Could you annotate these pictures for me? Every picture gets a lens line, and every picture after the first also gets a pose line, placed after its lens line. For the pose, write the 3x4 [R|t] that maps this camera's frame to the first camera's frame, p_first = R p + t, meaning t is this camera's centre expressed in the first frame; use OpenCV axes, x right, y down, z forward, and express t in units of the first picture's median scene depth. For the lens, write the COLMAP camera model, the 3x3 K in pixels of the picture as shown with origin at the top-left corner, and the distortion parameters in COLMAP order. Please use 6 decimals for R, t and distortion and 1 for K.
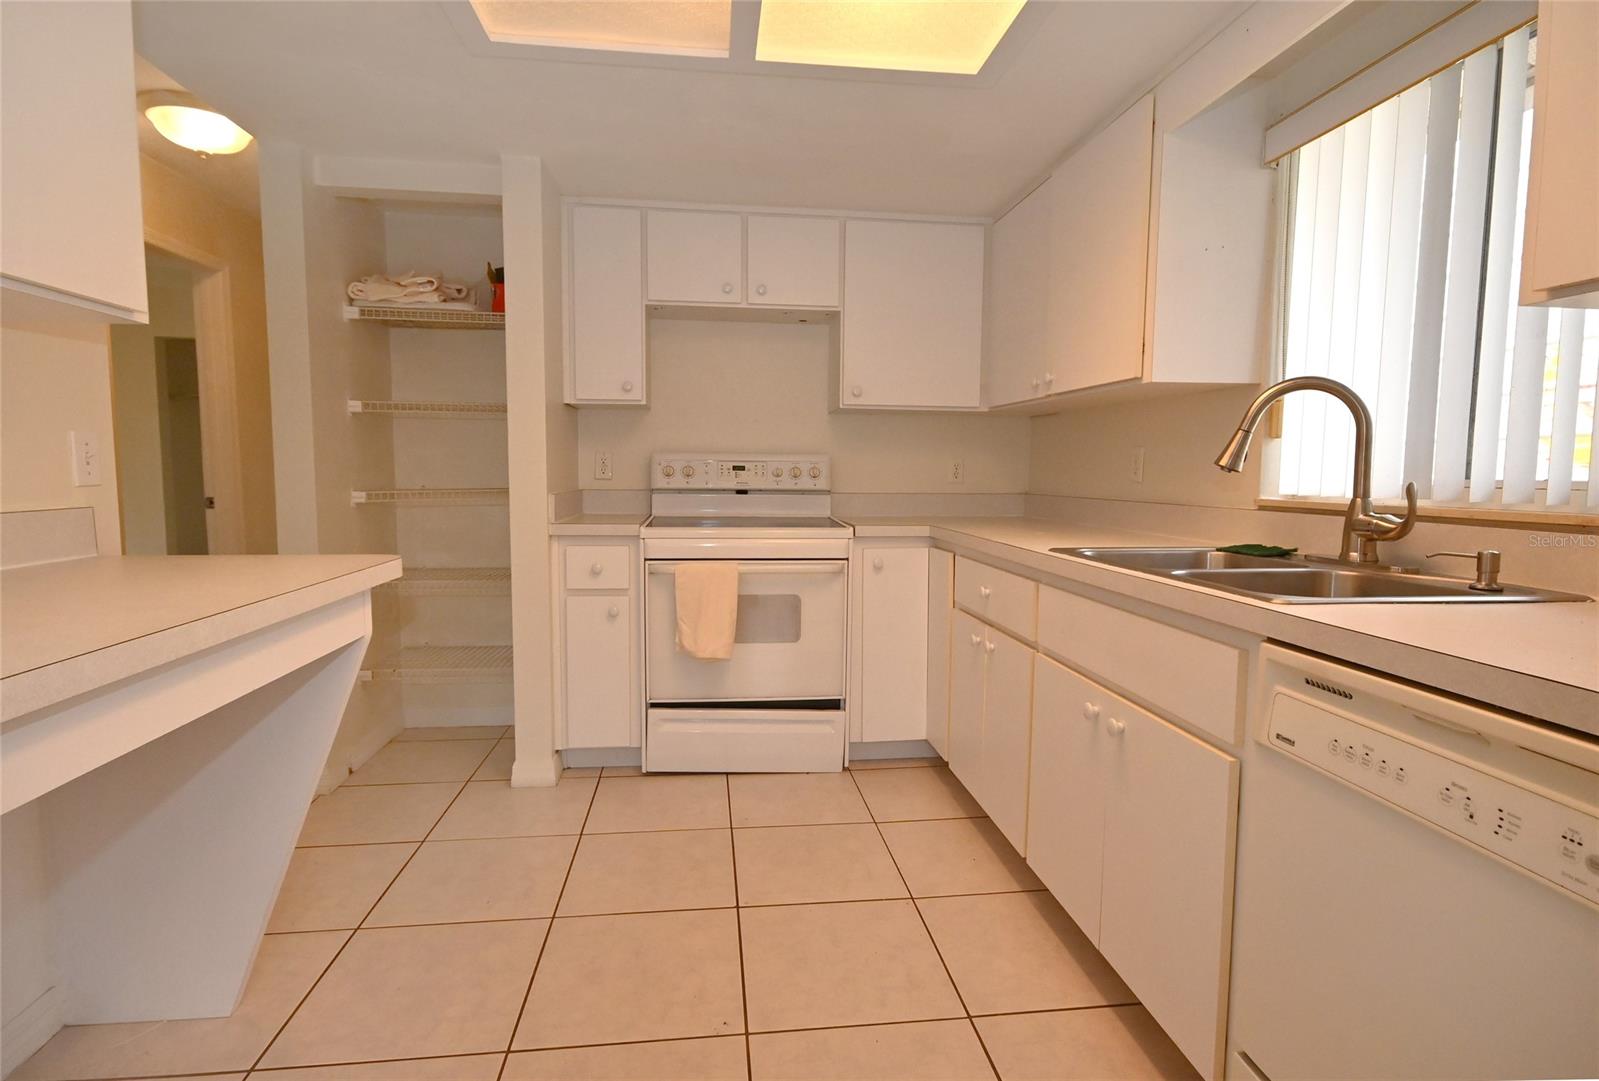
lens RADIAL K [[805.4, 0, 799.5], [0, 805.4, 540.5], [0, 0, 1]] dist [-0.000233, -0.000001]
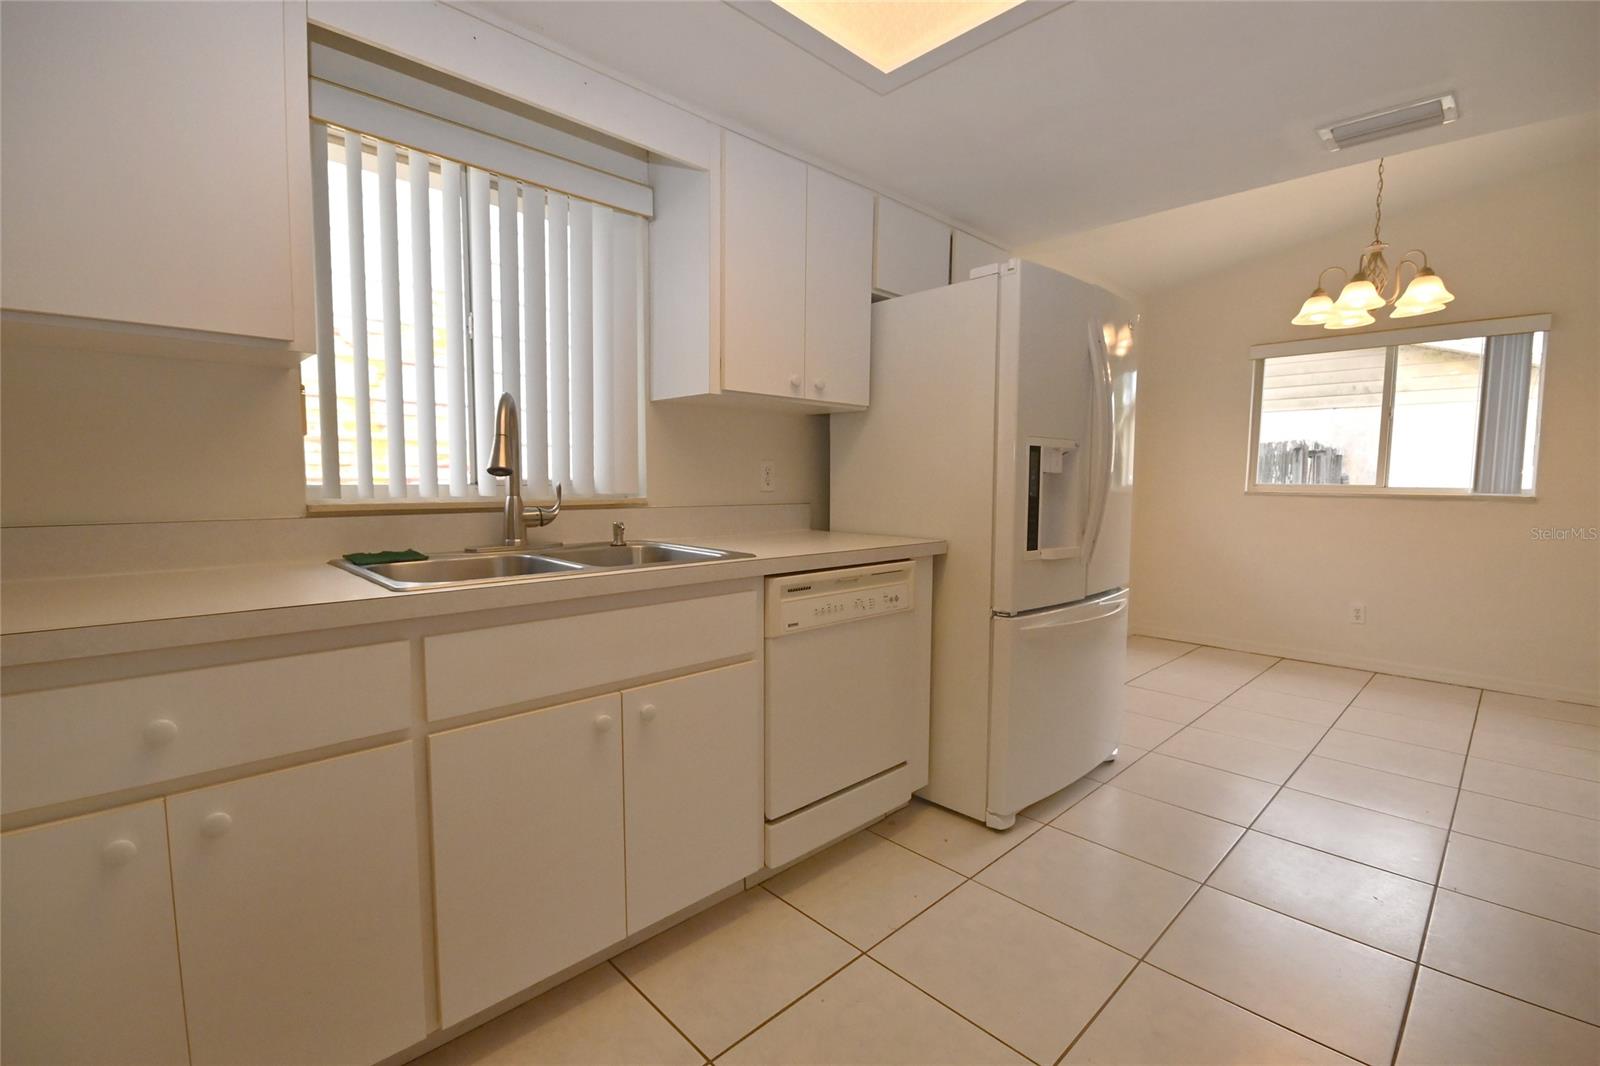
lens RADIAL K [[699.5, 0, 788.8], [0, 699.5, 539.5], [0, 0, 1]] dist [-0.000700, -0.011799]
pose [[-0.596698, -0.085251, 0.797925, -0.662012], [0.055387, 0.987594, 0.146934, -0.182644], [-0.800552, 0.131870, -0.584573, 1.990641]]
